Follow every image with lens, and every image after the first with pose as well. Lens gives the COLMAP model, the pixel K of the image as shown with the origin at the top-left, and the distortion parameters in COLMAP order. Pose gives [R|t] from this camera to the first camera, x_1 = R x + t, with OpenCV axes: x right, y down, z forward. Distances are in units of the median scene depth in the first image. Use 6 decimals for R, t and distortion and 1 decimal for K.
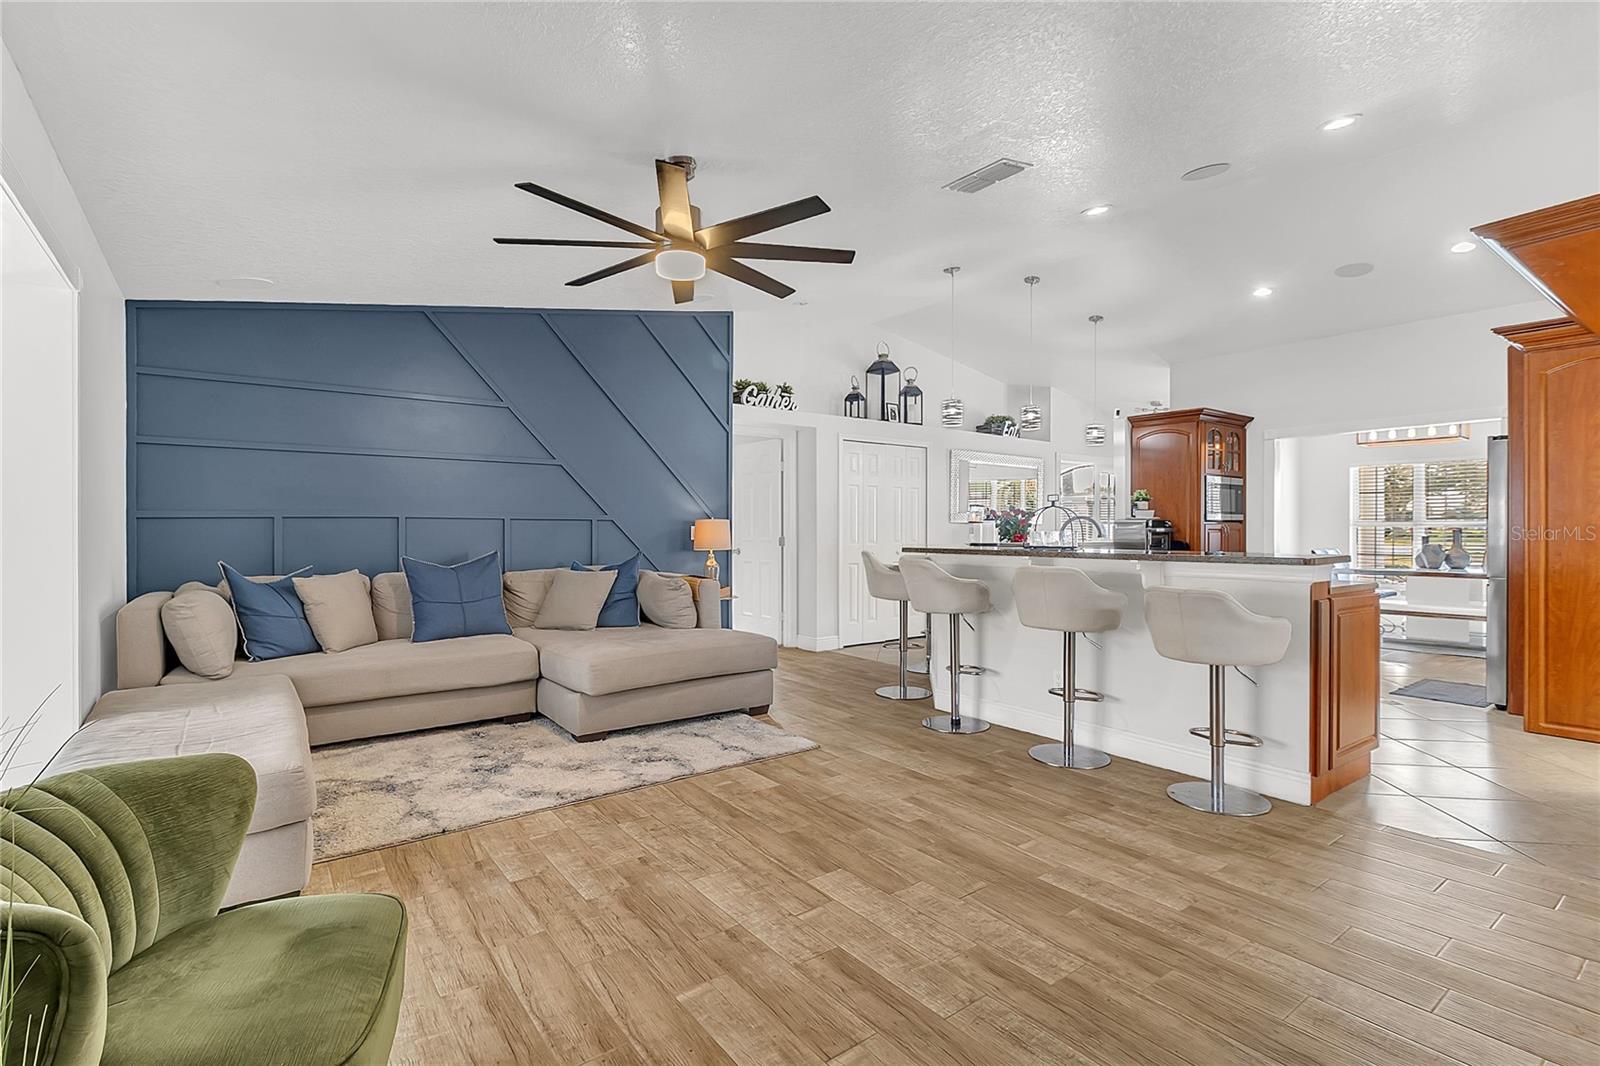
lens RADIAL K [[747.5, 0, 803.3], [0, 747.5, 534.1], [0, 0, 1]] dist [0.011704, -0.007801]
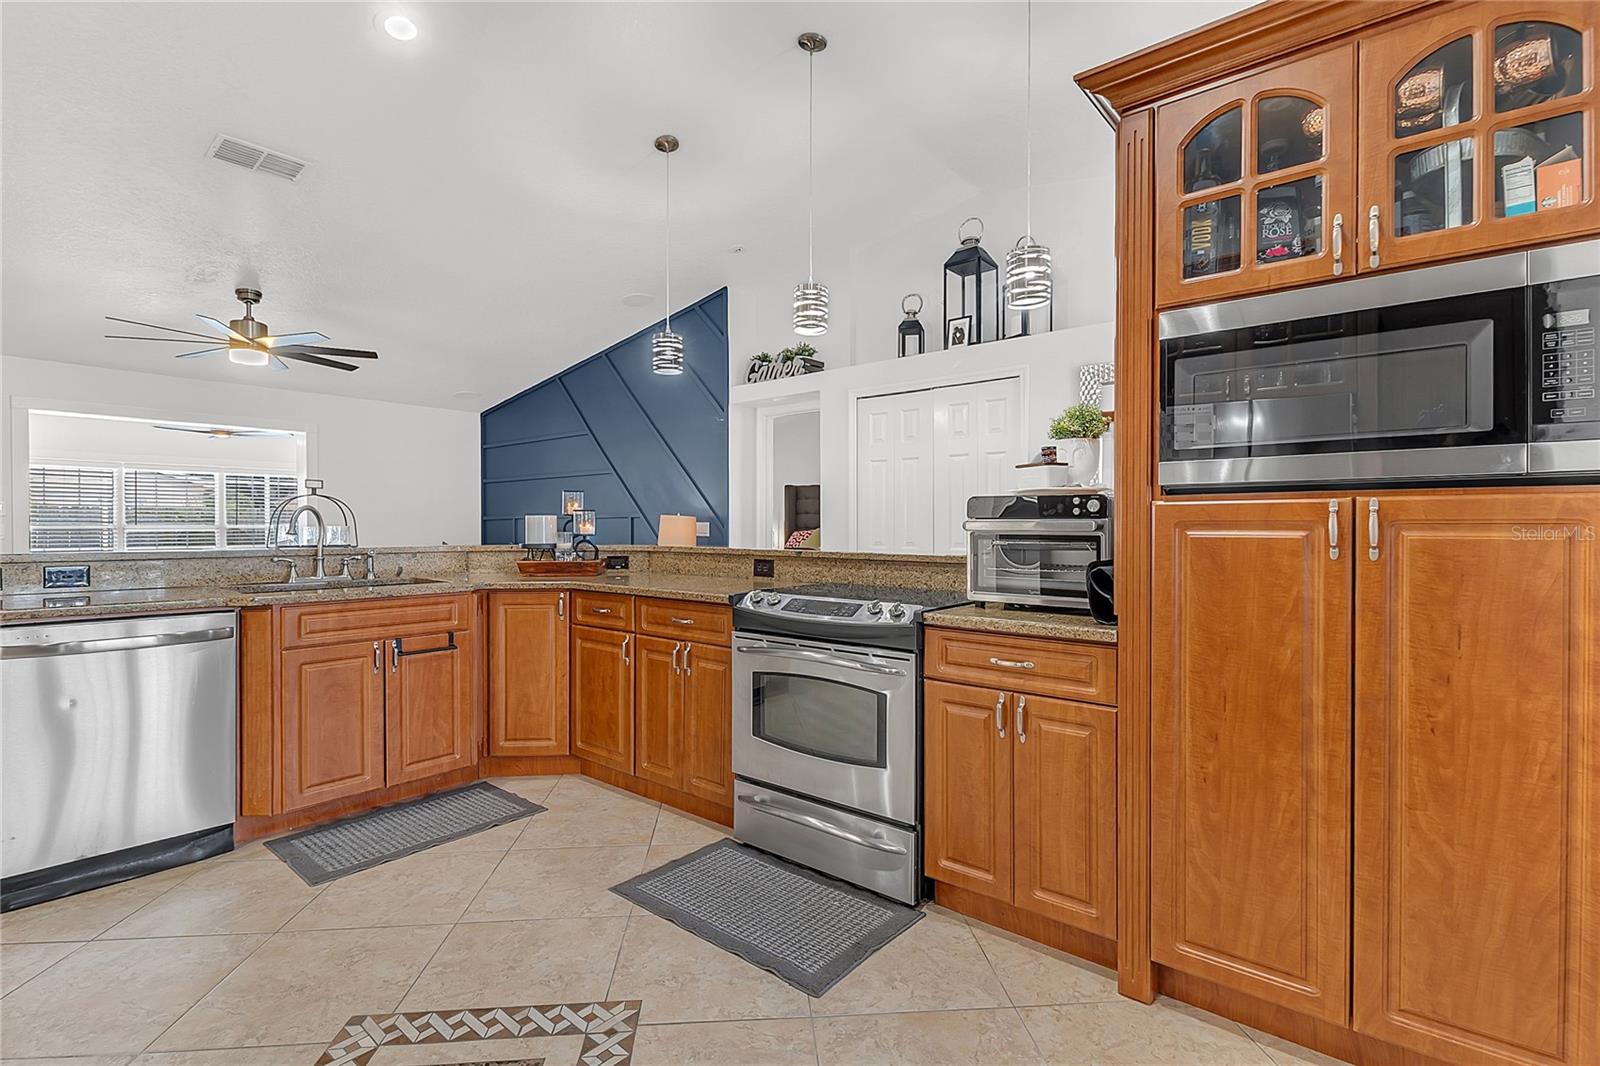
lens RADIAL K [[747.5, 0, 798.3], [0, 747.5, 531.1], [0, 0, 1]] dist [0.011704, -0.007801]
pose [[0.227252, 0.005816, -0.973819, 1.462879], [-0.005272, 0.999975, 0.004742, -0.006881], [0.973822, 0.004056, 0.227277, 1.578880]]
